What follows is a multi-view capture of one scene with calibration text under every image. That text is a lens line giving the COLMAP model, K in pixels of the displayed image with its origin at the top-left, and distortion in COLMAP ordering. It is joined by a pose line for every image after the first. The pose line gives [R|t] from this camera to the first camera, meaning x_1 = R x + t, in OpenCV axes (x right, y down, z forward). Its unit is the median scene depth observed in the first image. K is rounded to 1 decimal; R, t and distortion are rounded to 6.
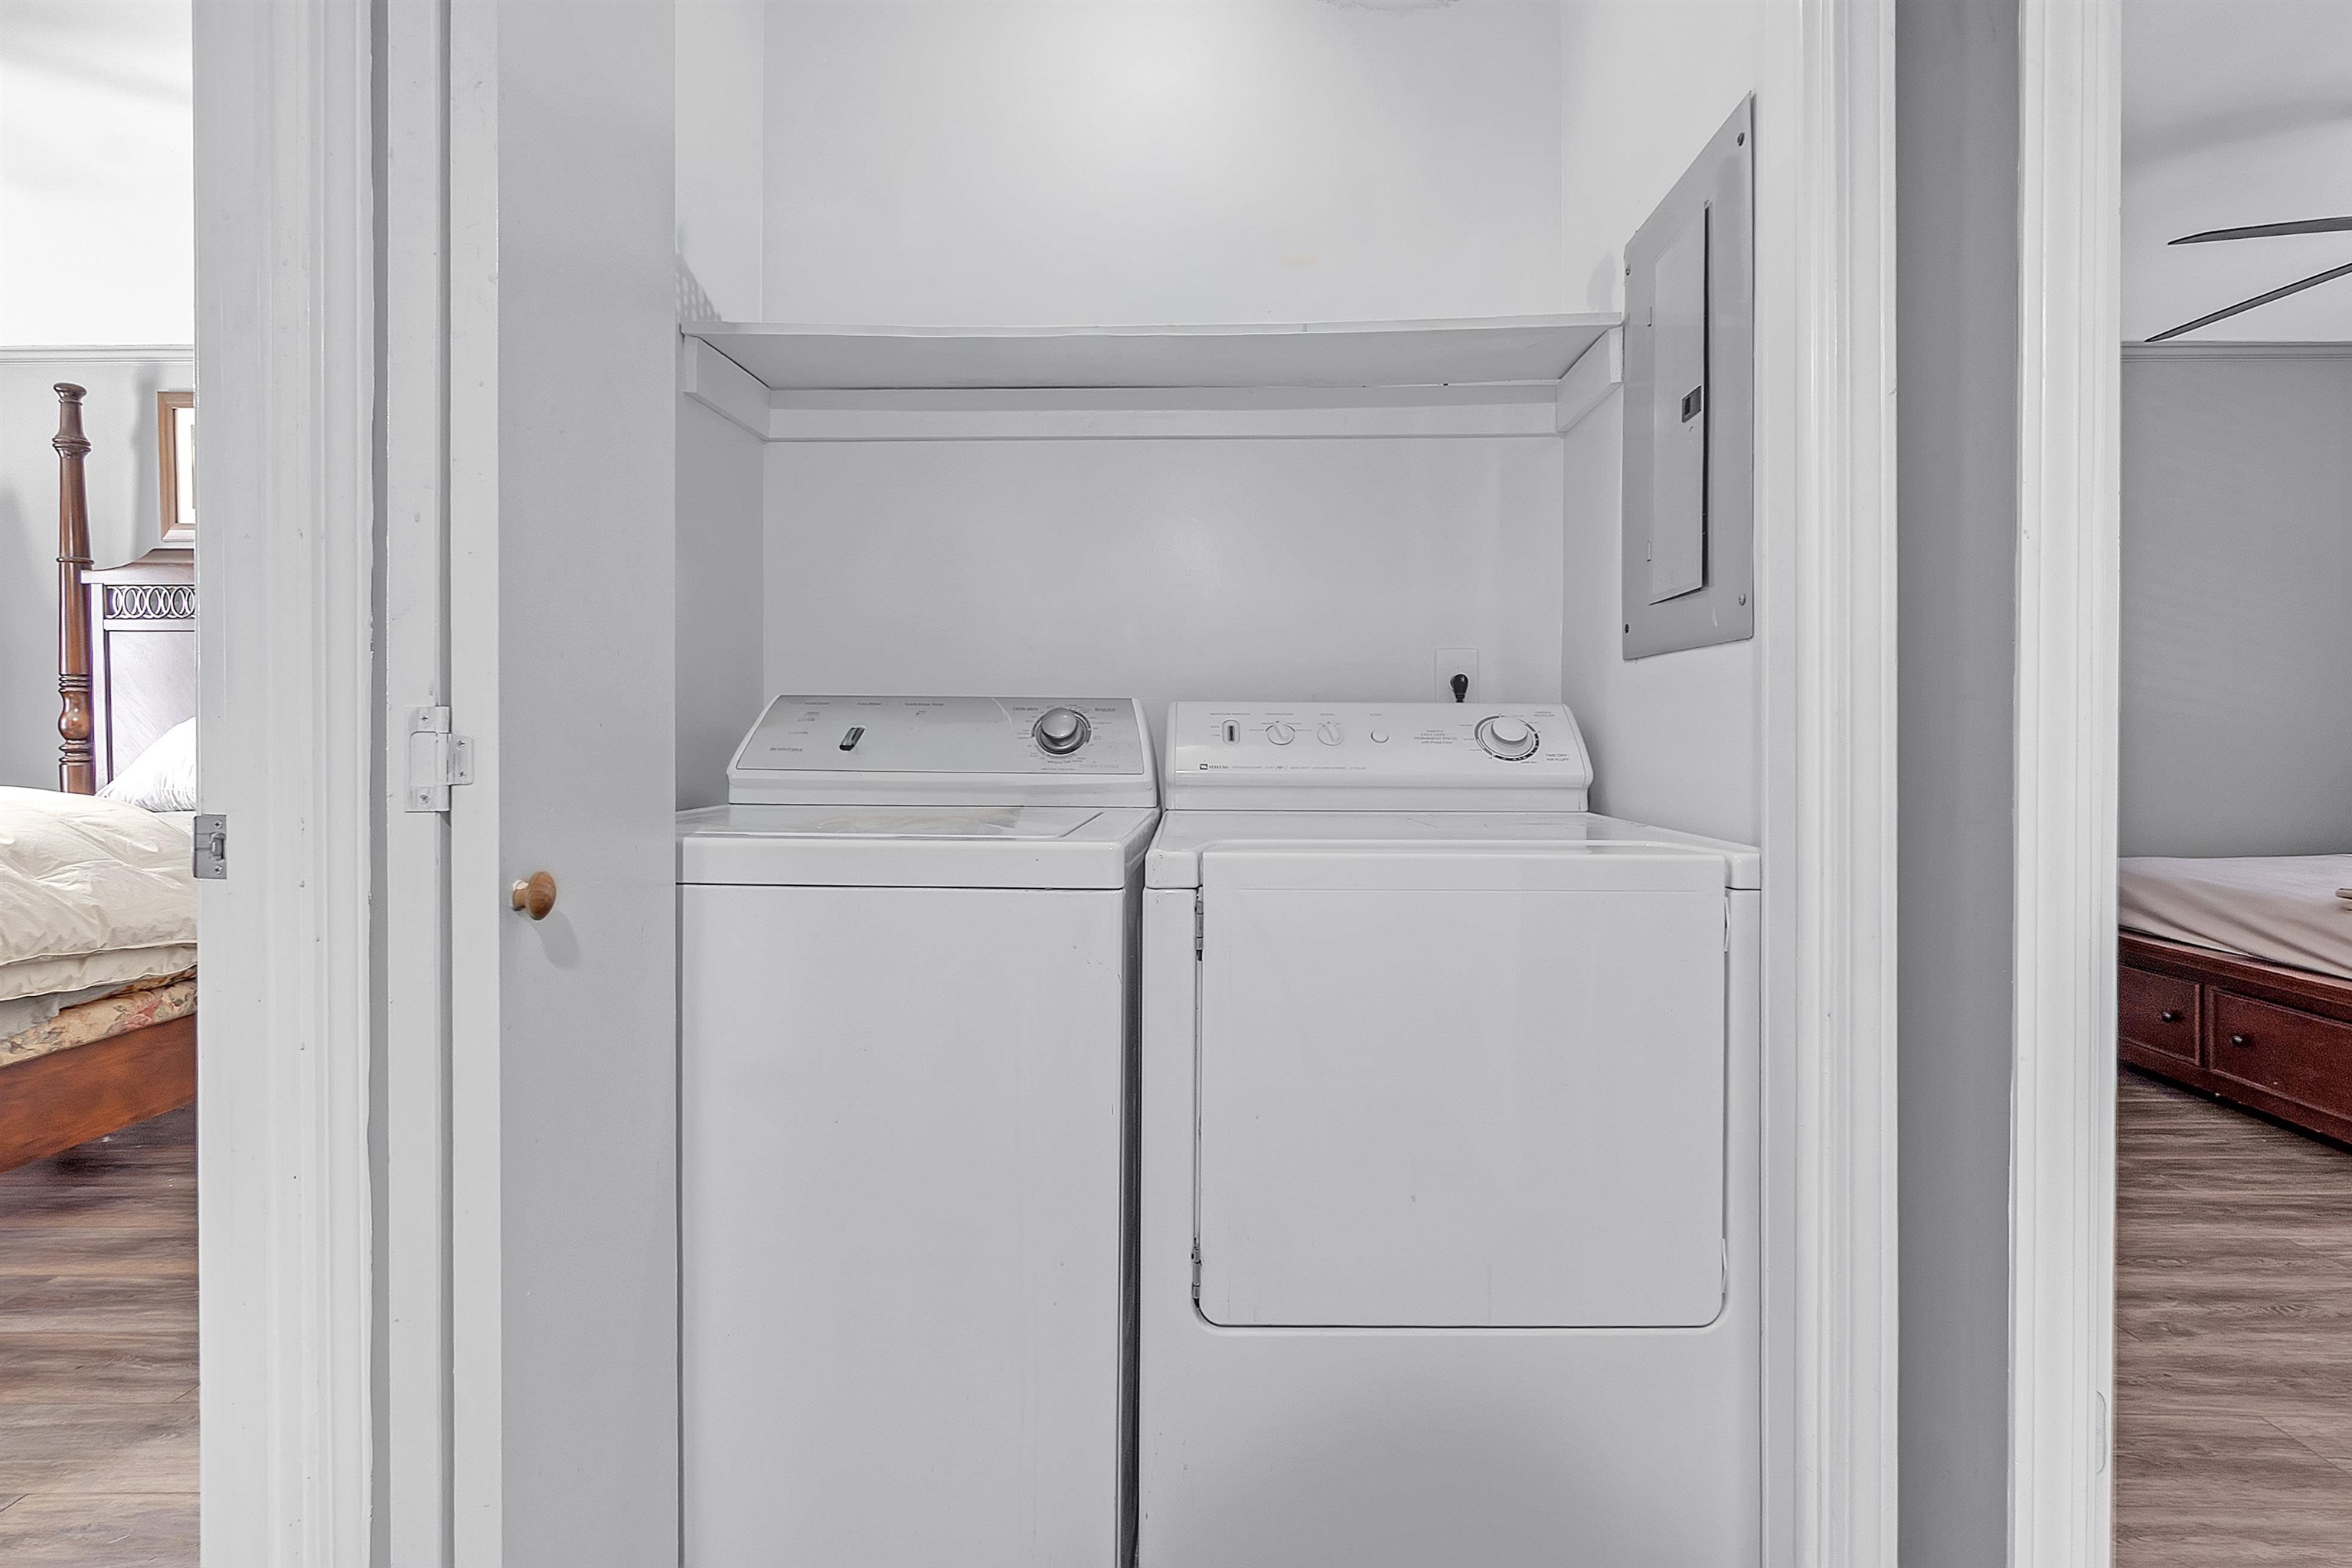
lens RADIAL K [[1040.2, 0, 1181.8], [0, 1040.2, 732.7], [0, 0, 1]] dist [-0.000105, 0.000512]
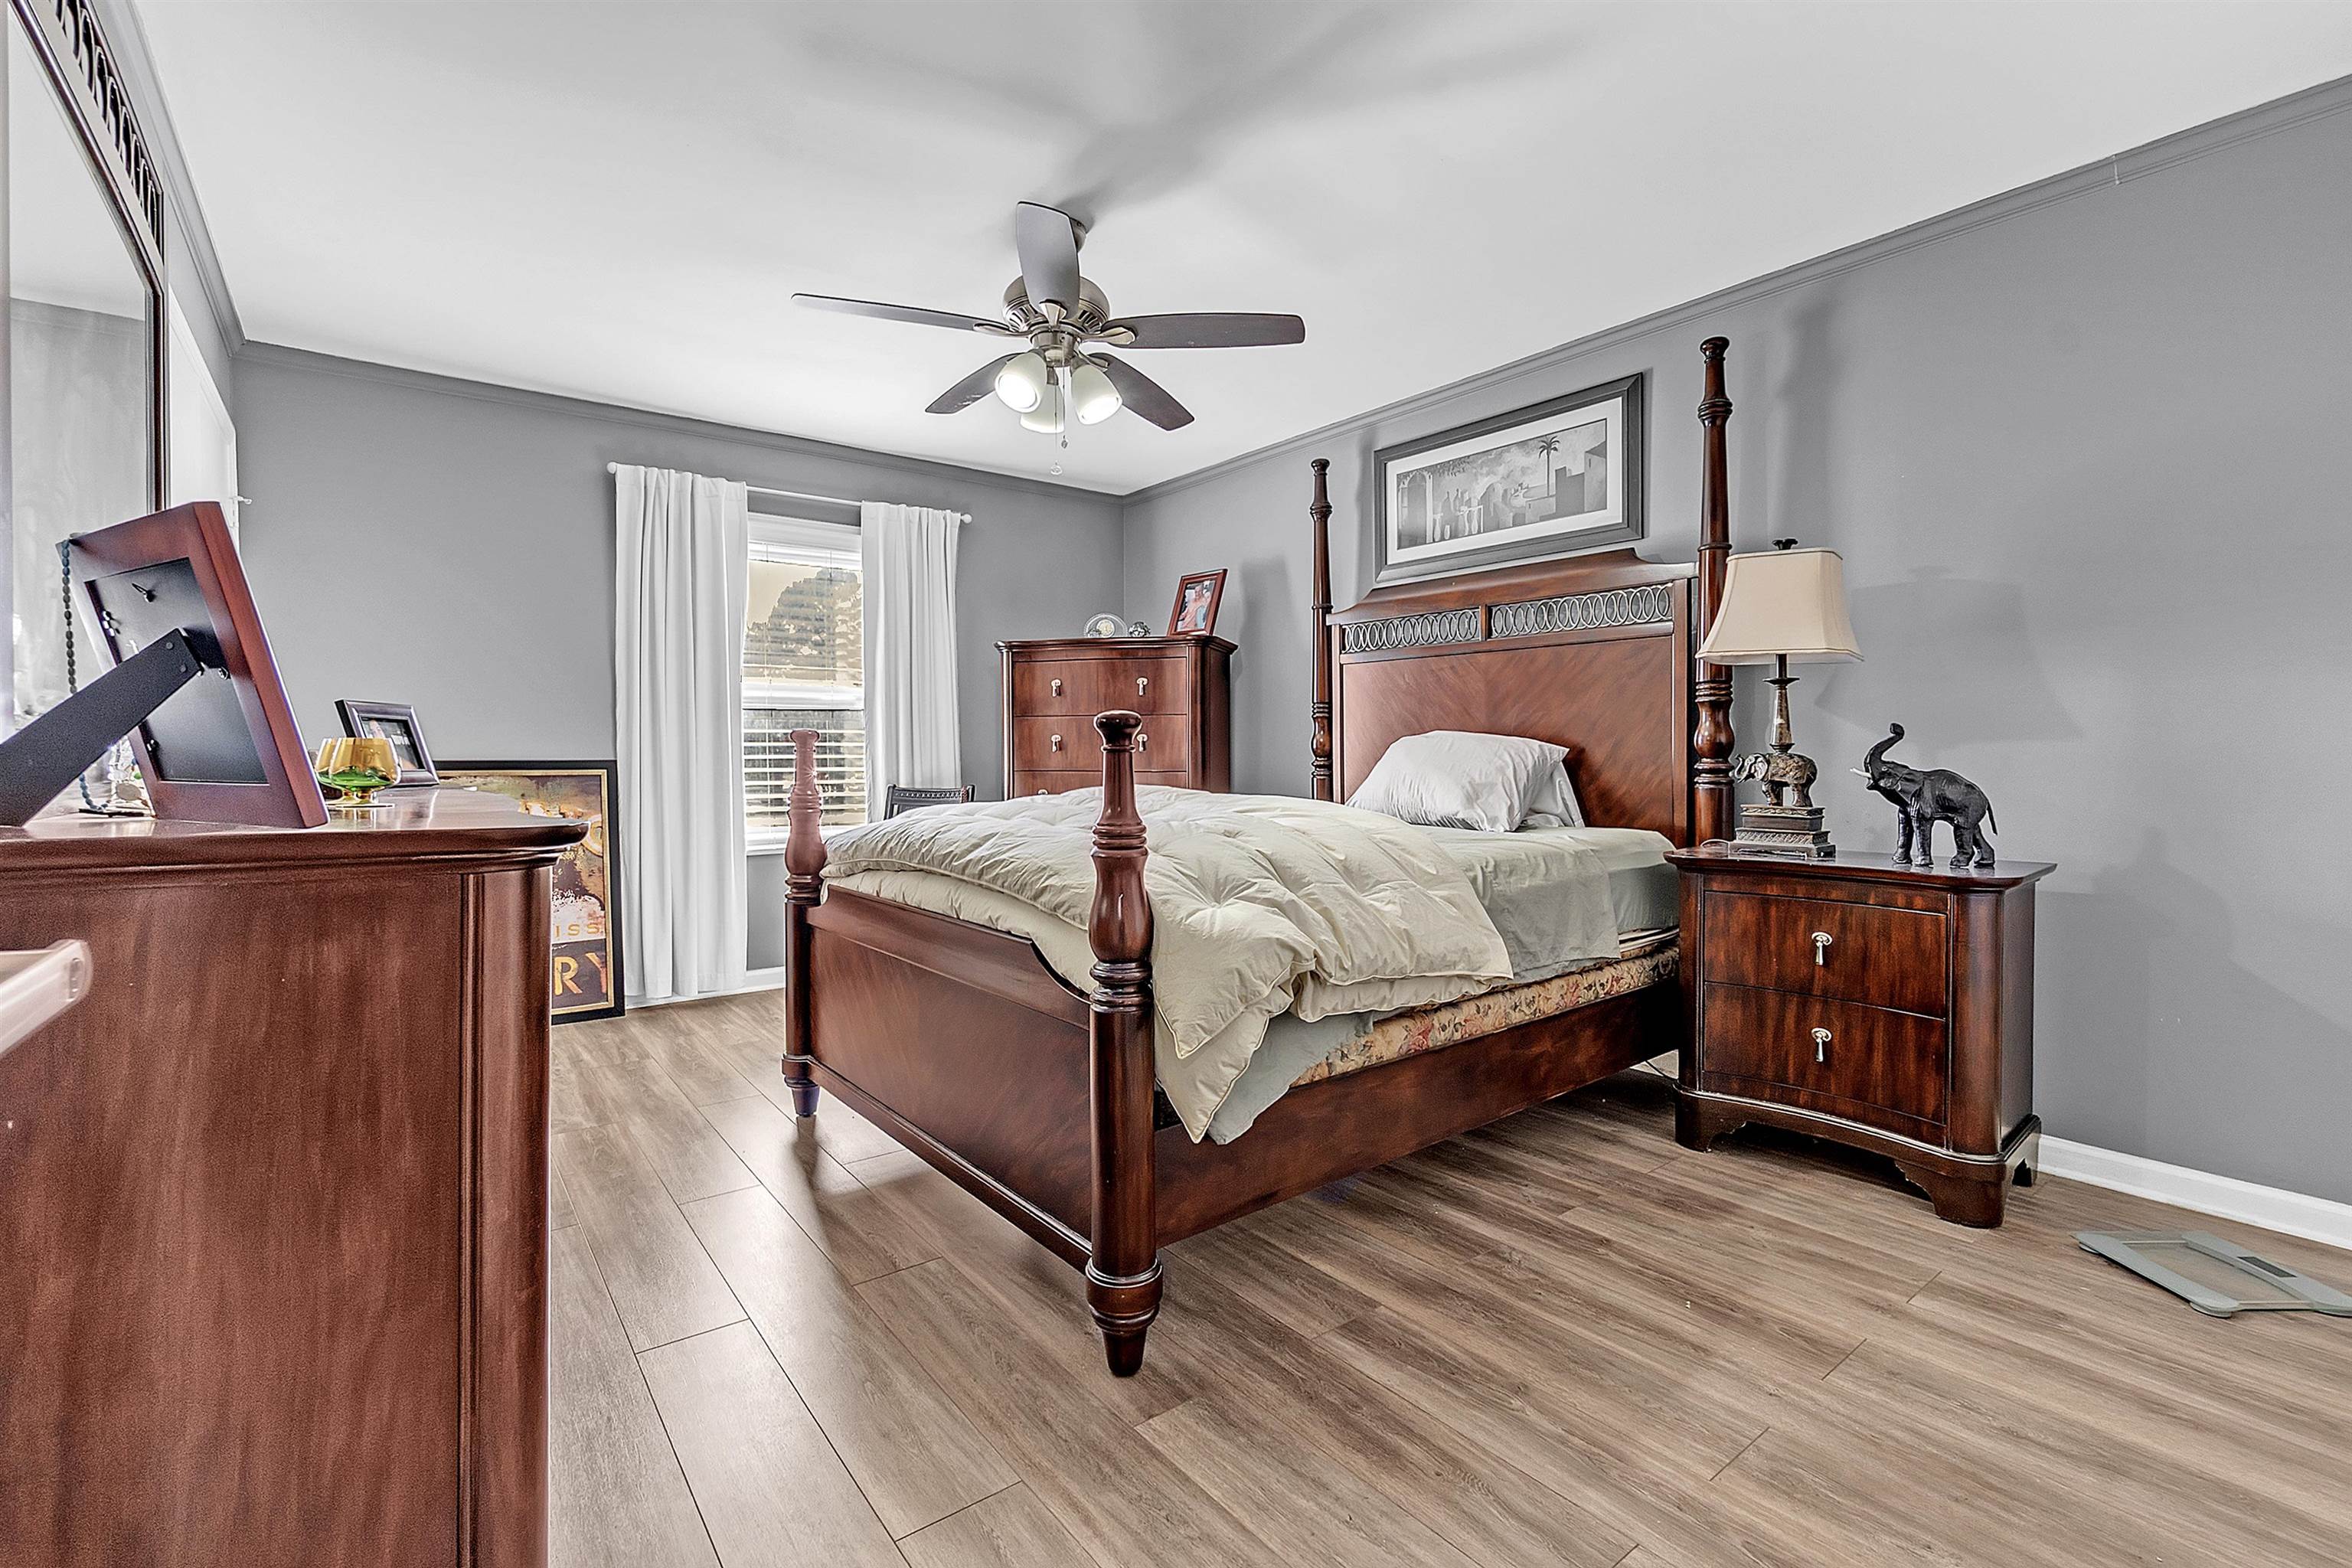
lens RADIAL K [[1059.3, 0, 1171.5], [0, 1059.3, 763.3], [0, 0, 1]] dist [0.001465, 0.000451]
pose [[0.615490, 0.012139, -0.788051, -0.360061], [-0.004782, 0.999921, 0.011667, 0.000744], [0.788130, -0.003412, 0.615499, 0.197808]]
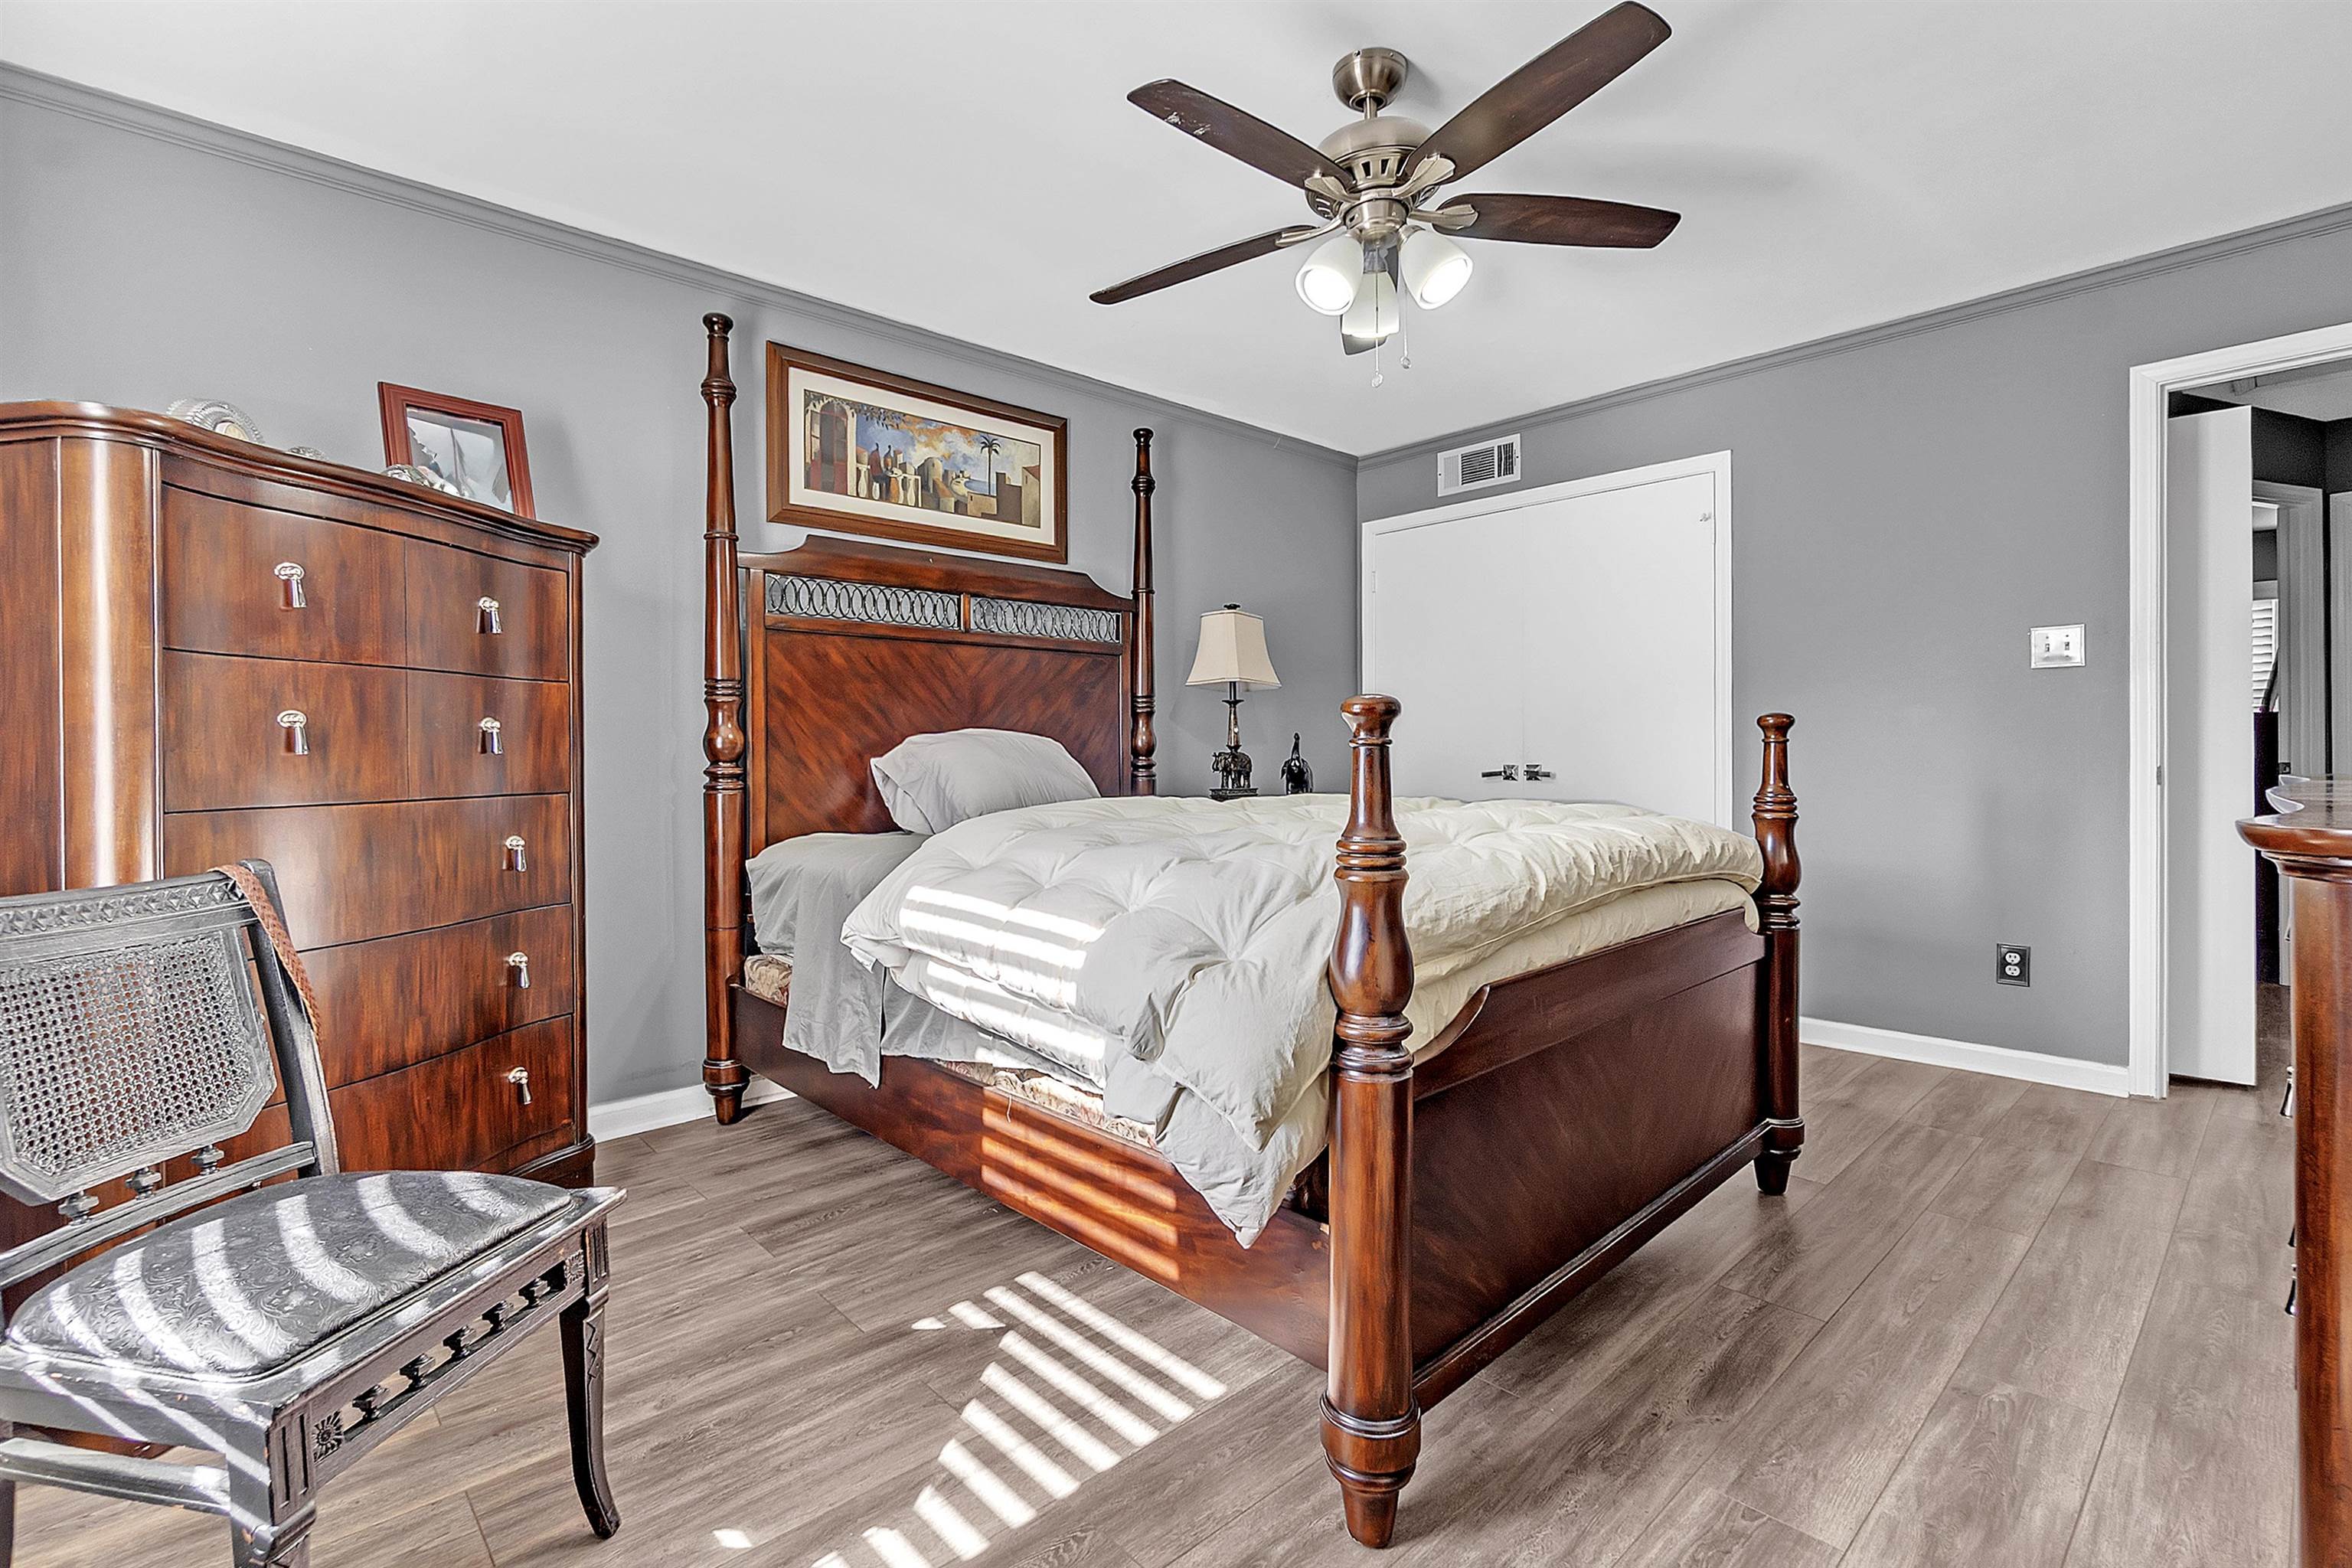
lens RADIAL K [[1059.3, 0, 1171.5], [0, 1059.3, 763.3], [0, 0, 1]] dist [0.001465, 0.000451]
pose [[0.728316, -0.007613, 0.685200, -2.337040], [0.009216, 0.999957, 0.001315, 0.017529], [-0.685180, 0.005357, 0.728354, 0.296268]]
